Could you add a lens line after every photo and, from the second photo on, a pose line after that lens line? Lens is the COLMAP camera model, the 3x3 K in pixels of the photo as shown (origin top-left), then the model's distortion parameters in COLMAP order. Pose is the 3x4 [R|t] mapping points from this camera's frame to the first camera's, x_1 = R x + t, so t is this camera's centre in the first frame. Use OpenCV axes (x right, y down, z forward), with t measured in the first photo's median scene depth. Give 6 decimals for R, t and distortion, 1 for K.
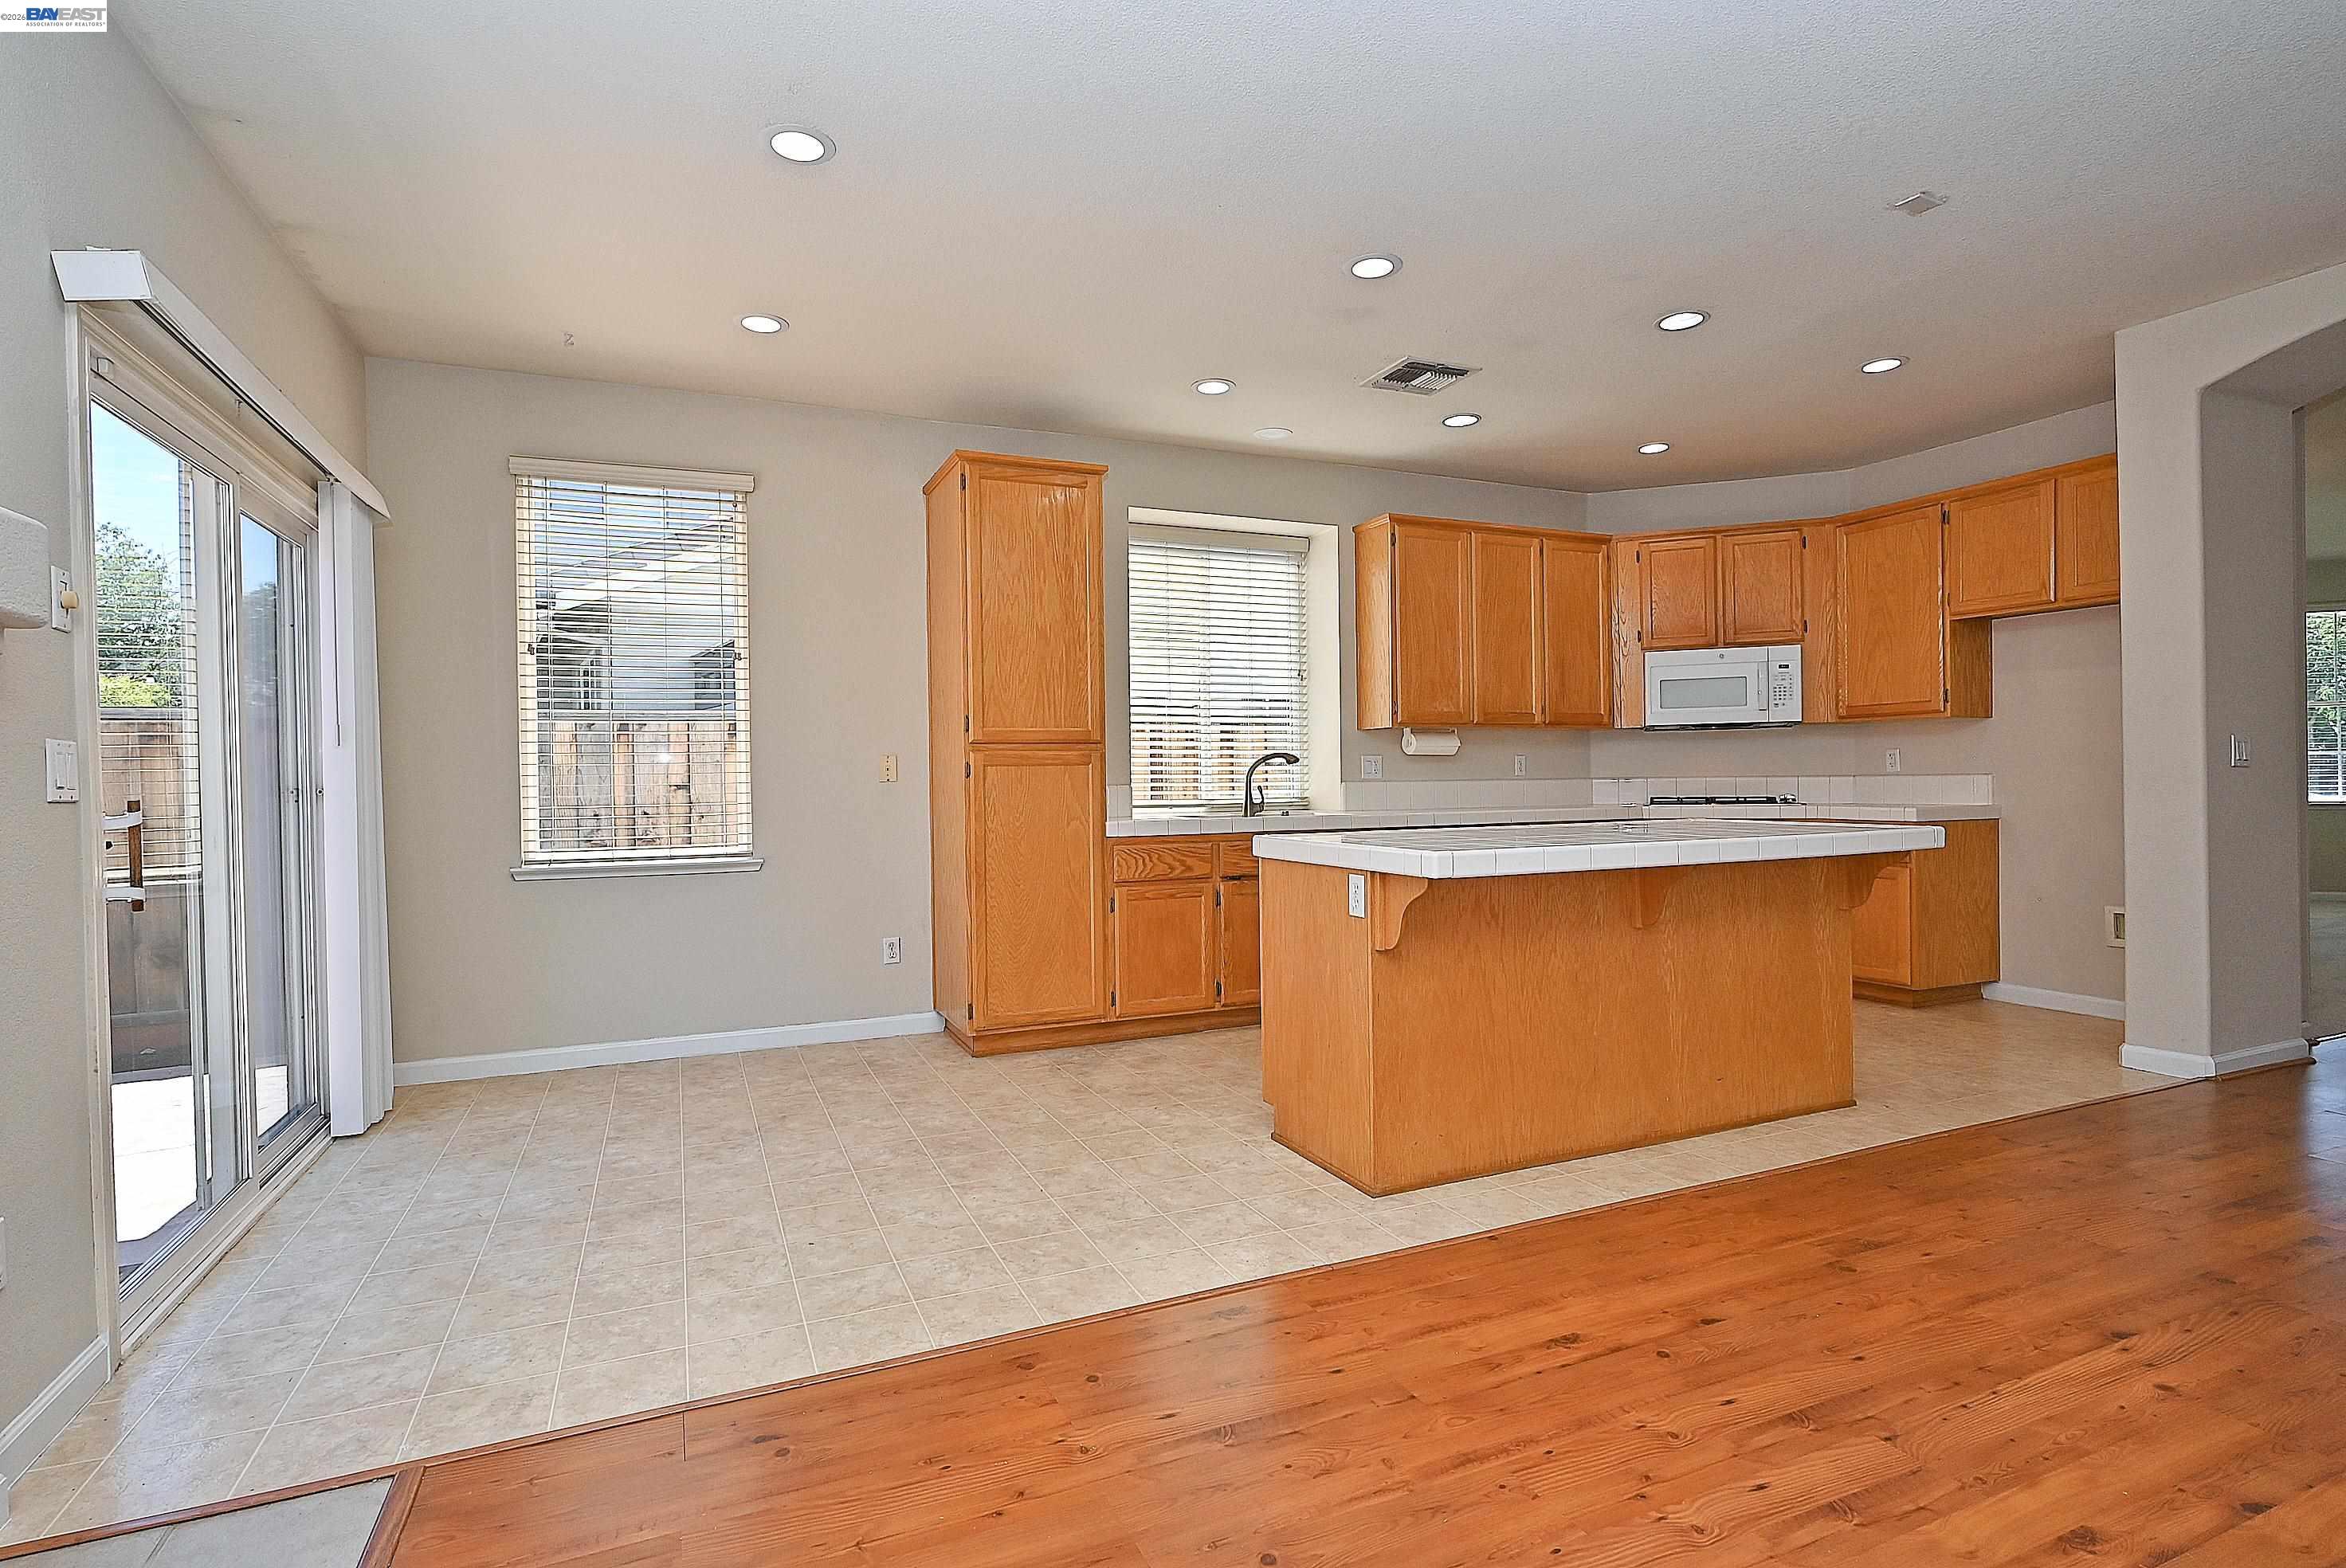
lens RADIAL K [[1150.2, 0, 1169.0], [0, 1150.2, 787.2], [0, 0, 1]] dist [-0.004445, 0.000643]
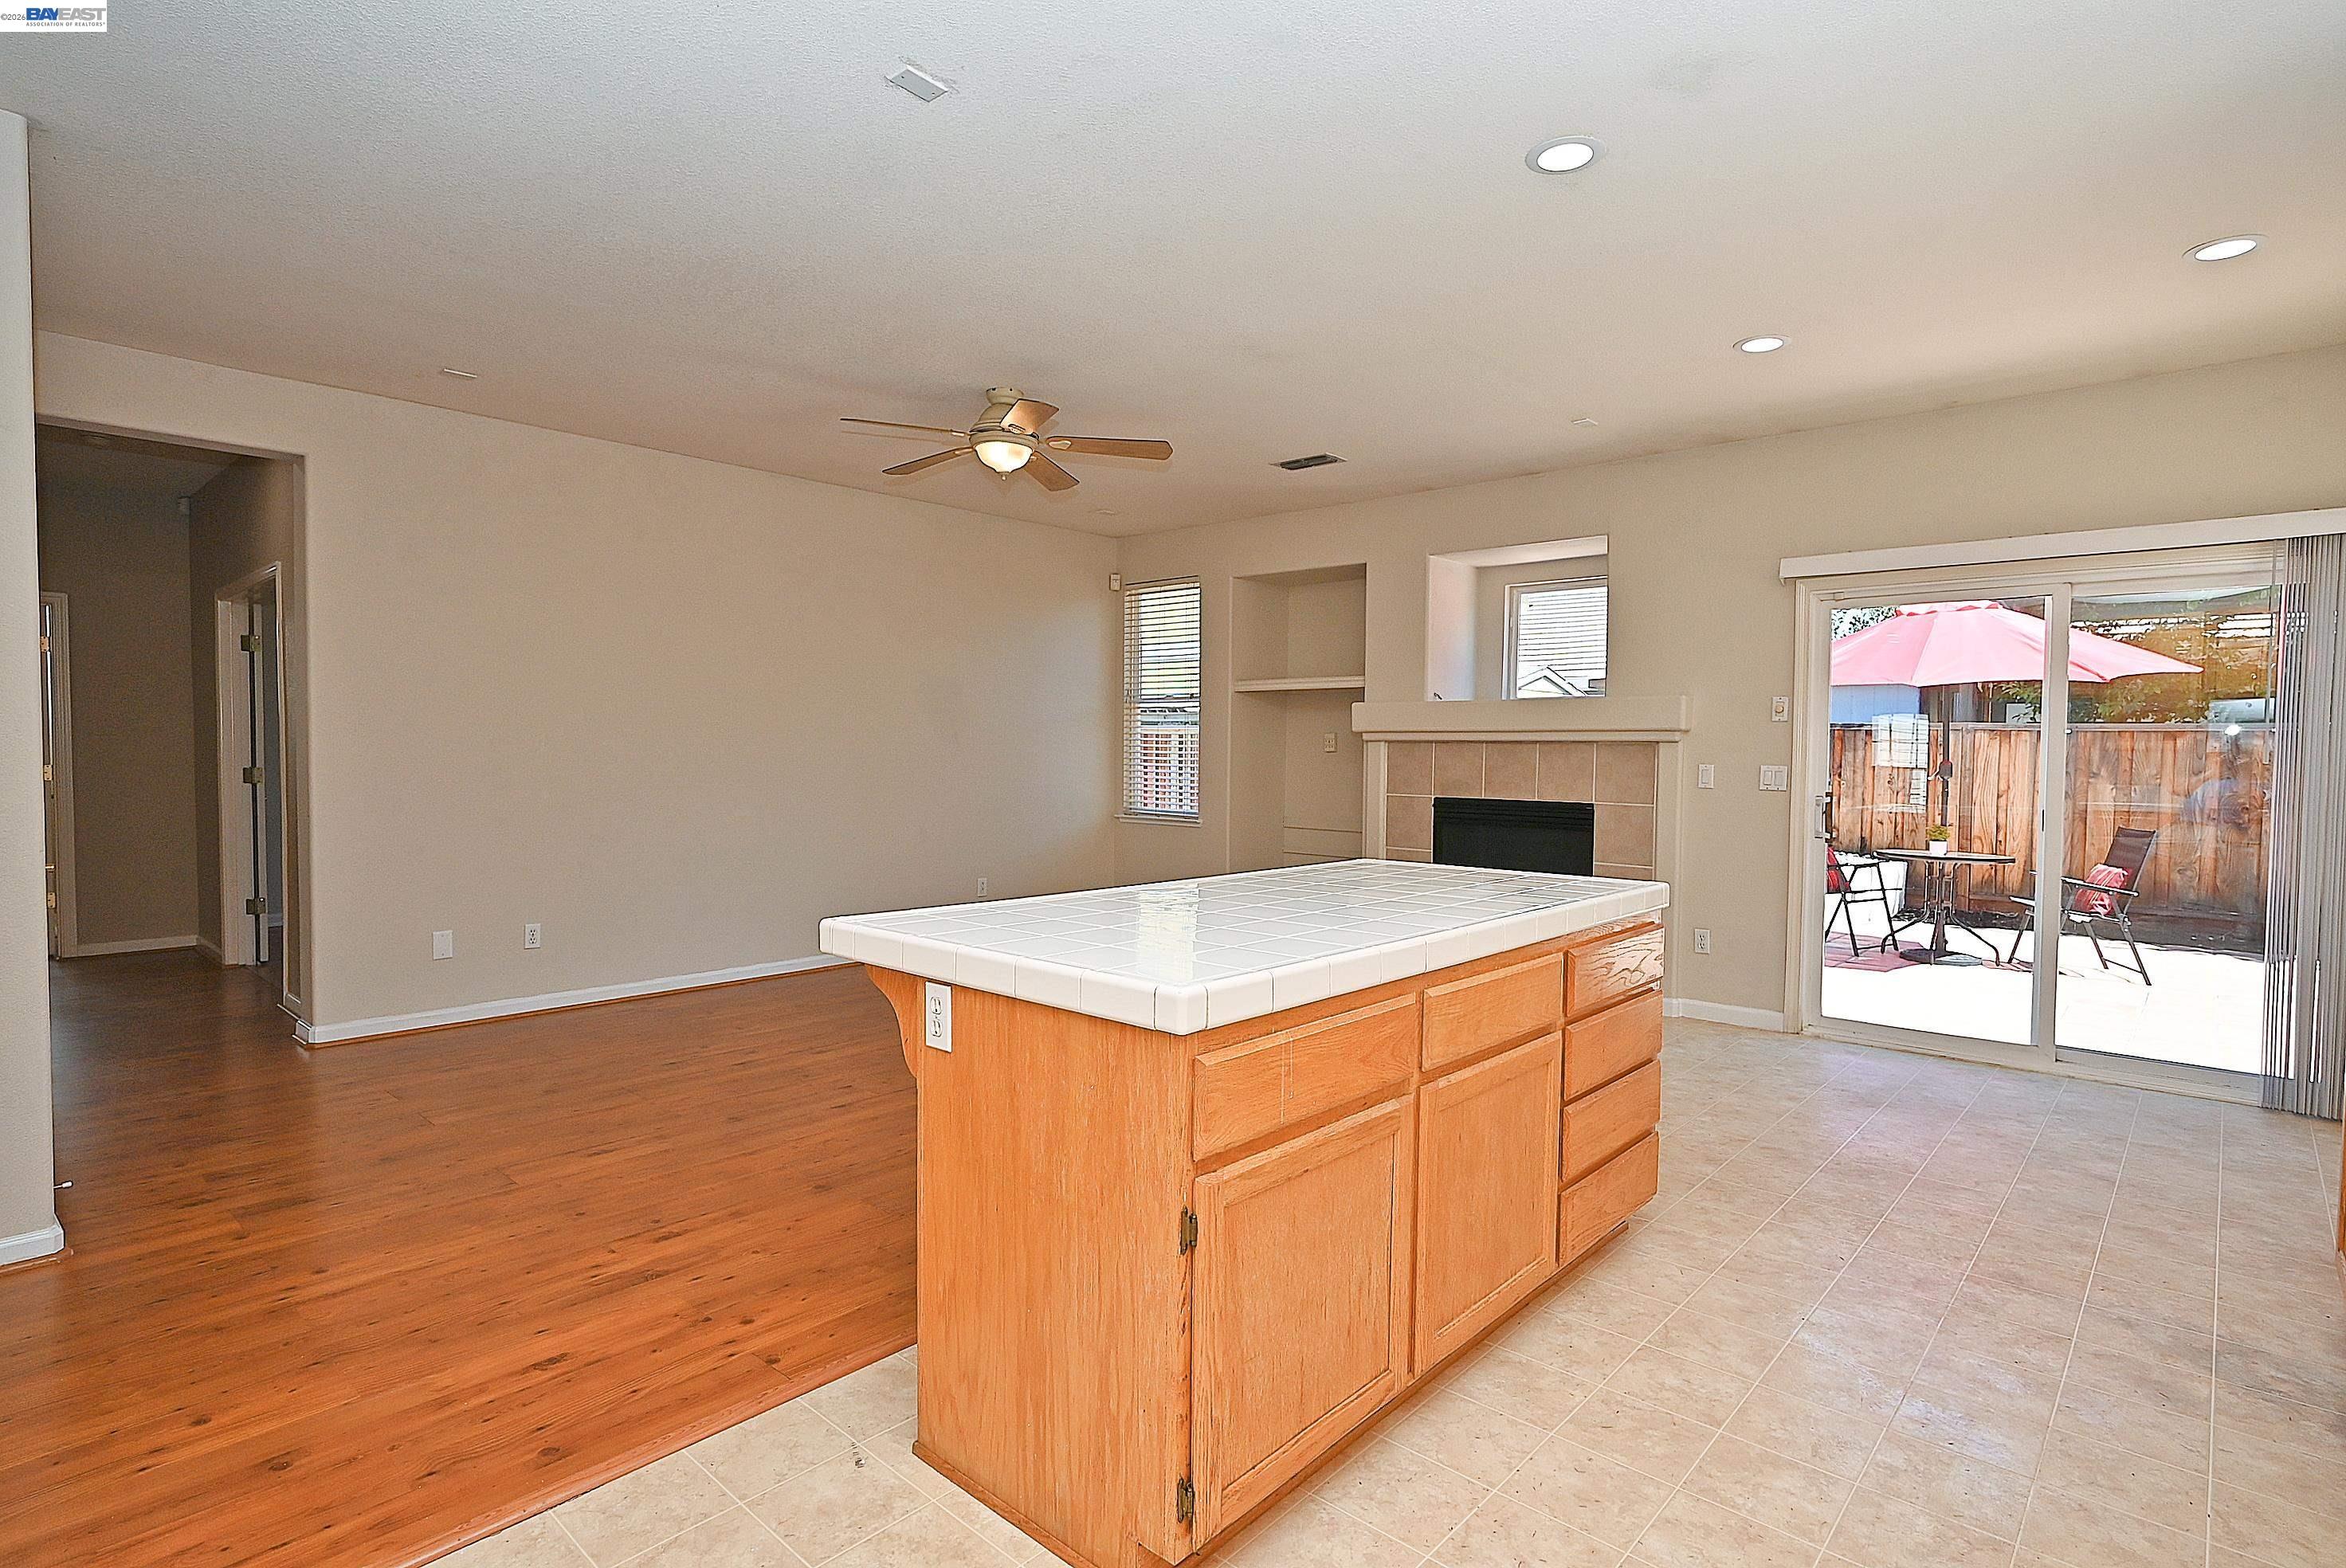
lens RADIAL K [[1156.4, 0, 1167.4], [0, 1156.4, 785.2], [0, 0, 1]] dist [-0.001210, 0.000519]
pose [[-0.913562, 0.019166, -0.406249, 0.521416], [0.000646, 0.998956, 0.045676, -0.046851], [0.406700, 0.041465, -0.912620, 1.136098]]
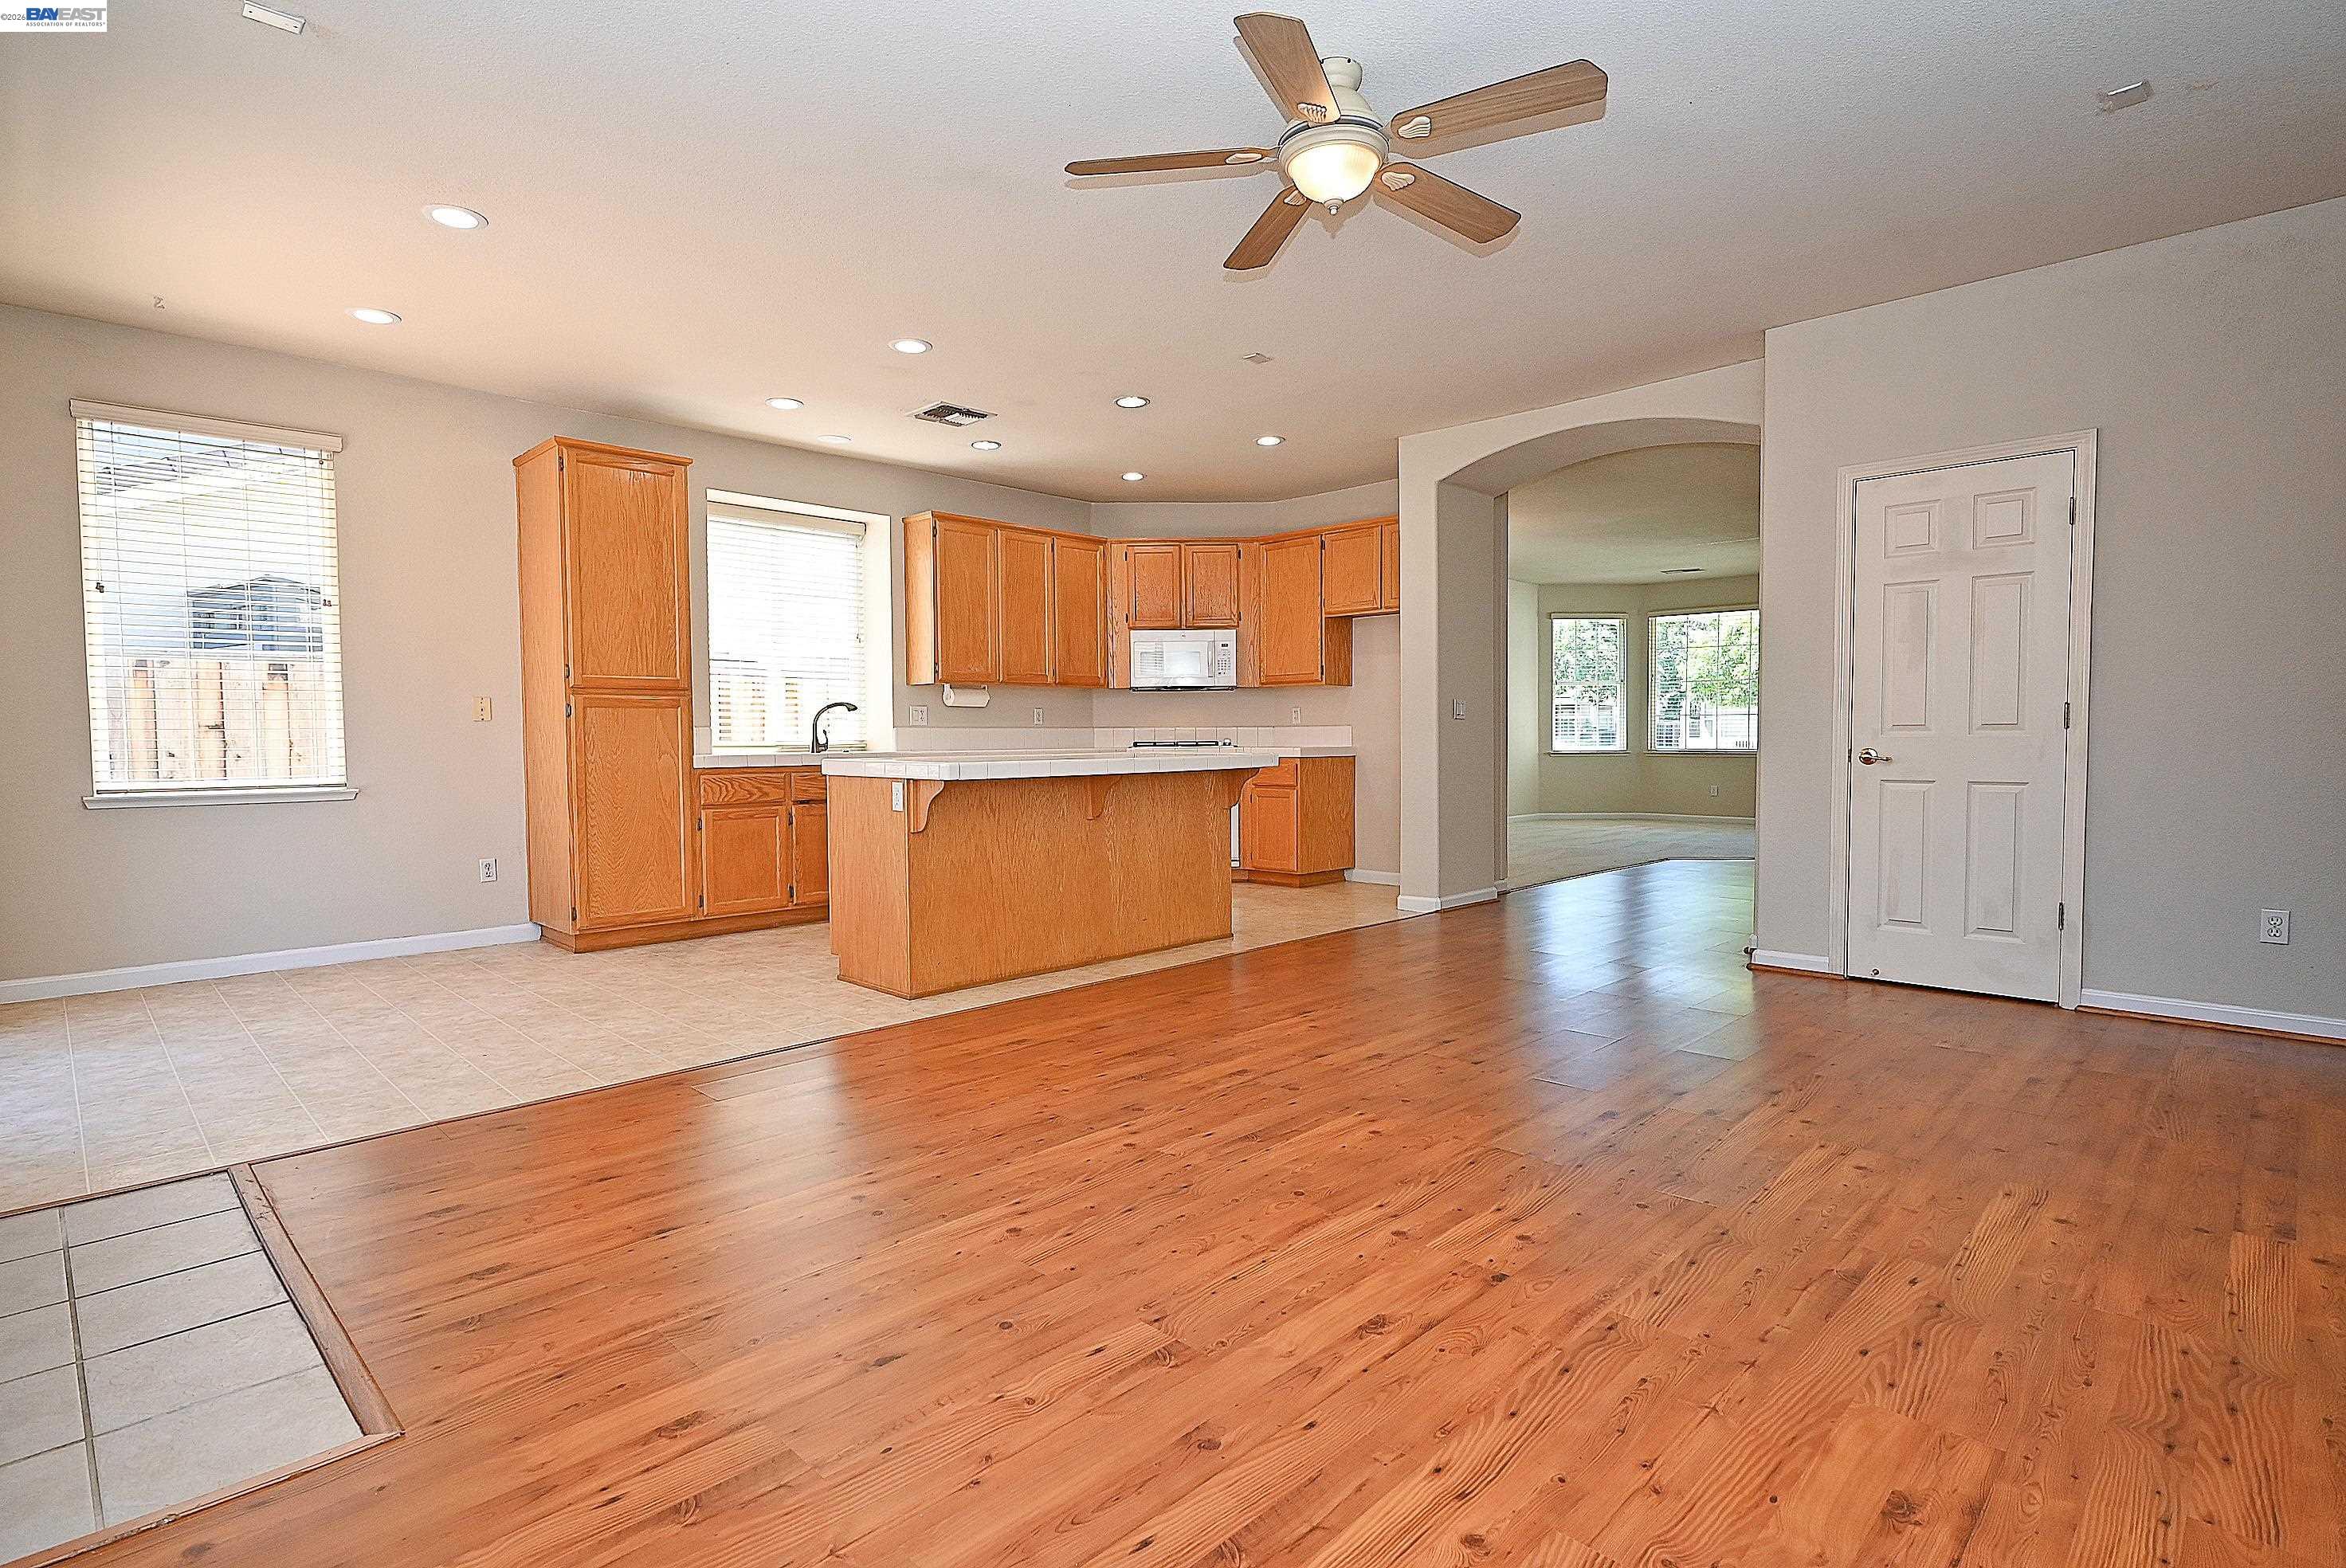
lens RADIAL K [[1156.4, 0, 1167.4], [0, 1156.4, 785.2], [0, 0, 1]] dist [-0.001210, 0.000519]
pose [[0.931353, -0.008374, 0.364021, -0.031185], [-0.003658, 0.999470, 0.032351, 0.018921], [-0.364099, -0.031462, 0.930829, -0.293143]]
